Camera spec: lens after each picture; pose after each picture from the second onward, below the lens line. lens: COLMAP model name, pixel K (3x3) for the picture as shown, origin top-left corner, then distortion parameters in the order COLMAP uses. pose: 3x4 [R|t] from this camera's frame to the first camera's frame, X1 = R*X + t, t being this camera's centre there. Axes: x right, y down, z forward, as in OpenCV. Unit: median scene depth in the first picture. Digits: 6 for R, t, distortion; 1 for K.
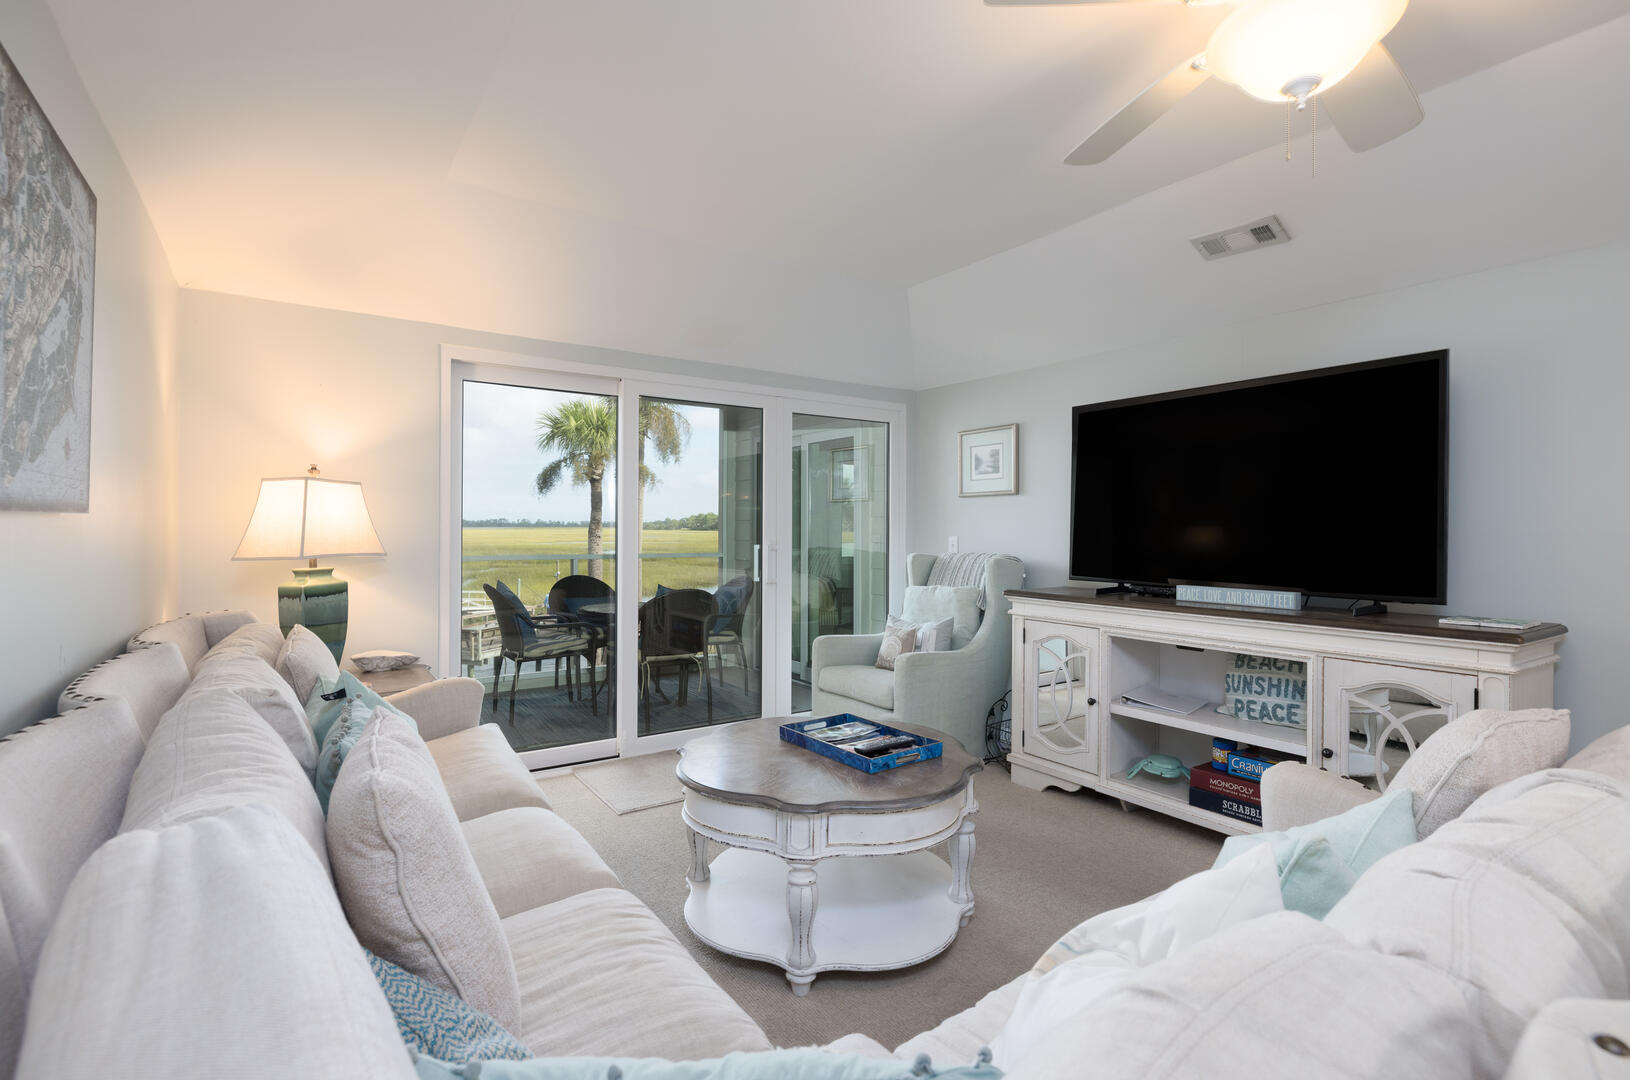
lens RADIAL K [[757.6, 0, 823.5], [0, 757.6, 530.4], [0, 0, 1]] dist [-0.001509, -0.000475]
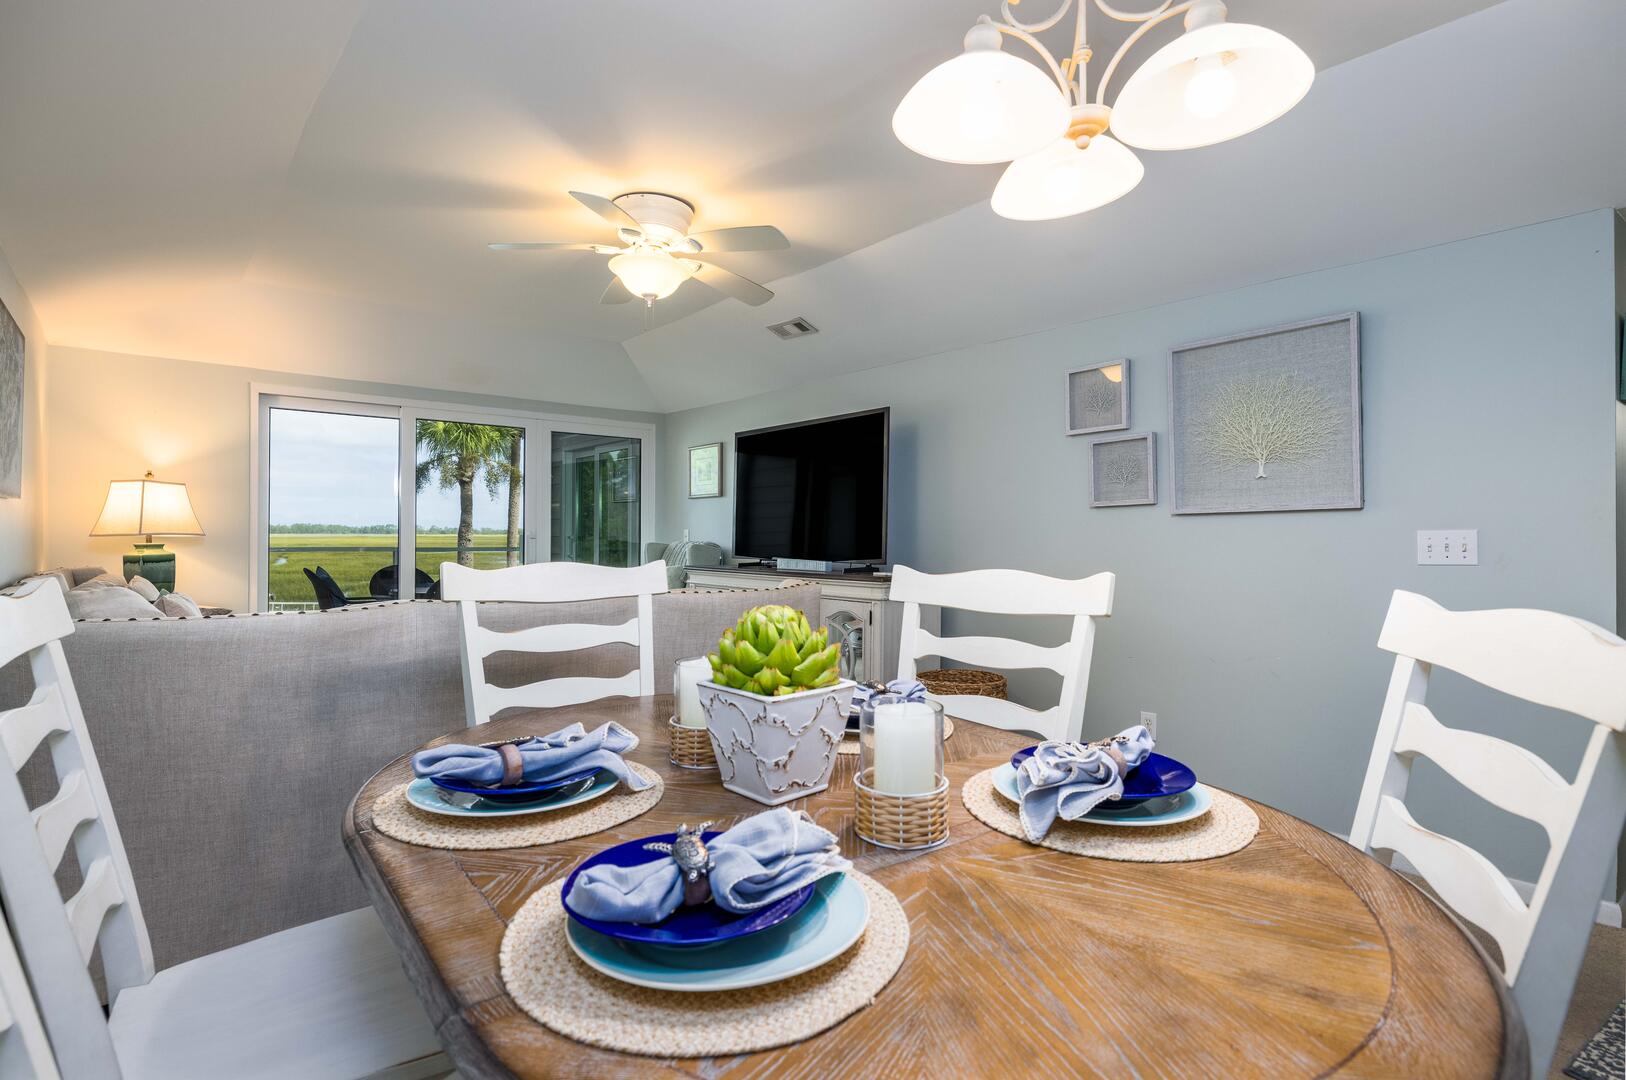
lens RADIAL K [[820.9, 0, 813.0], [0, 820.9, 540.0], [0, 0, 1]] dist [-0.001271, 0.000686]
pose [[0.997157, 0.002881, 0.075296, 0.449358], [-0.002972, 0.999995, 0.001089, 0.037385], [-0.075293, -0.001309, 0.997161, -0.625393]]
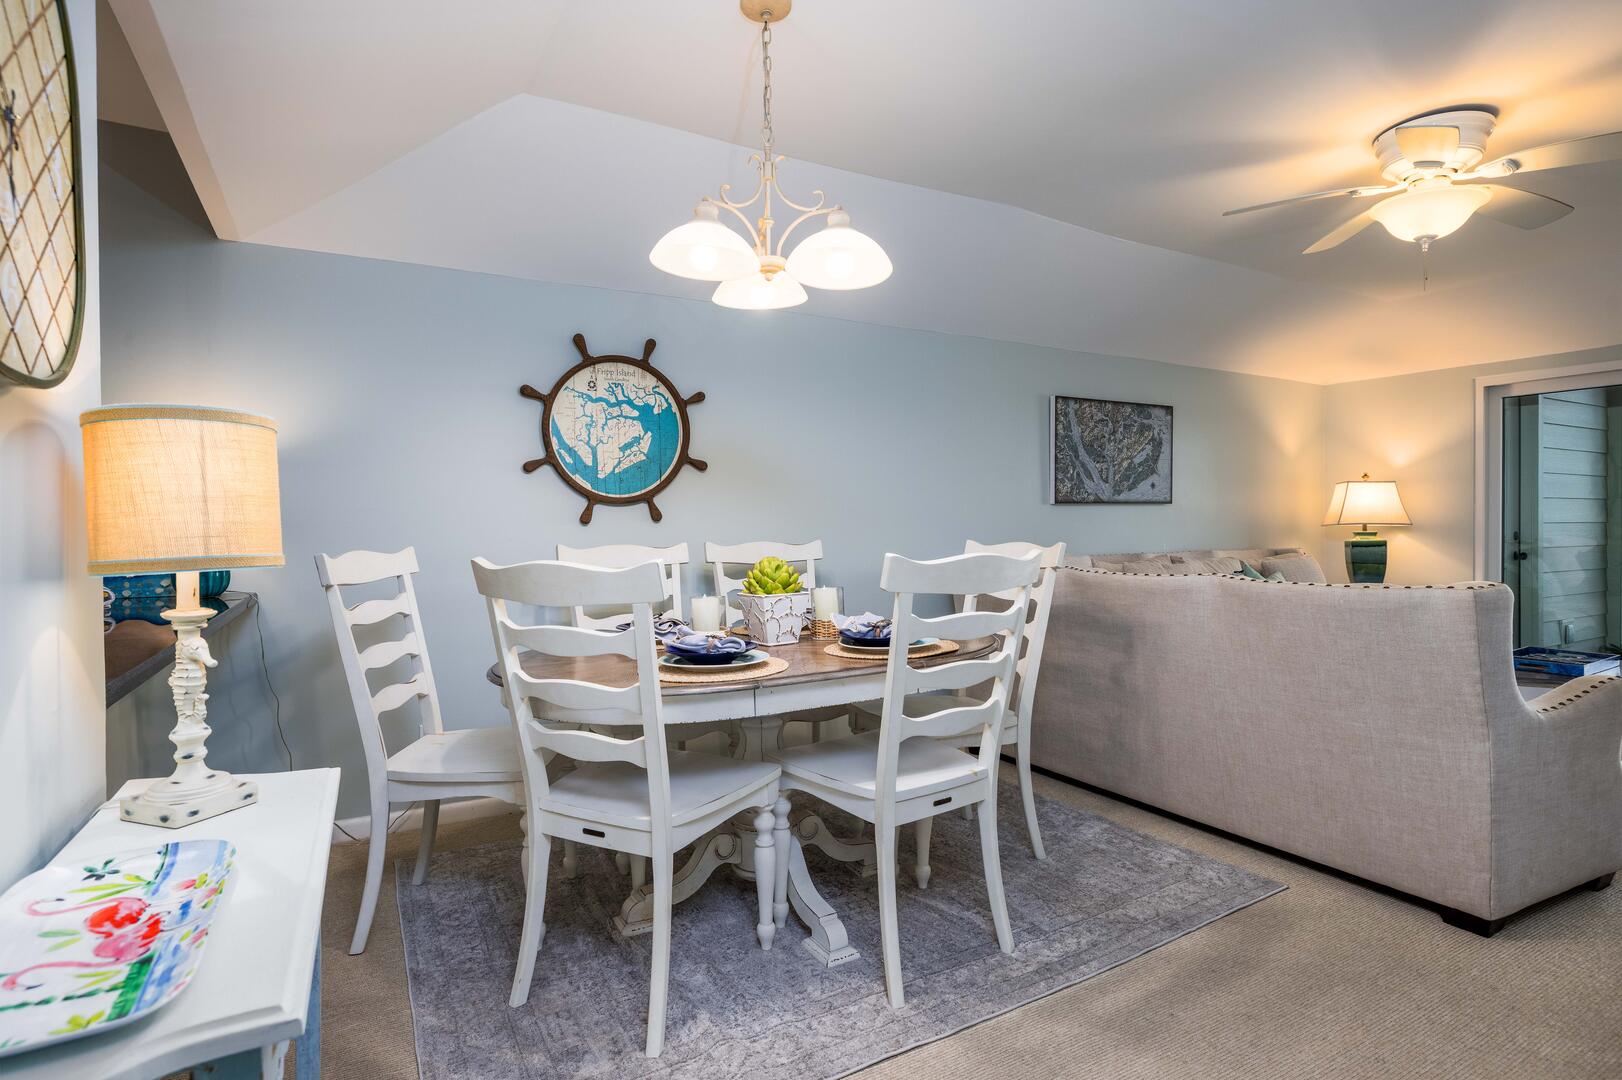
lens RADIAL K [[818.9, 0, 811.0], [0, 818.9, 540.0], [0, 0, 1]] dist [-0.001271, 0.000686]
pose [[-0.097288, 0.004440, -0.995246, 1.333510], [0.002156, 0.999989, 0.004250, 0.057423], [0.995254, -0.001732, -0.097297, -0.109960]]
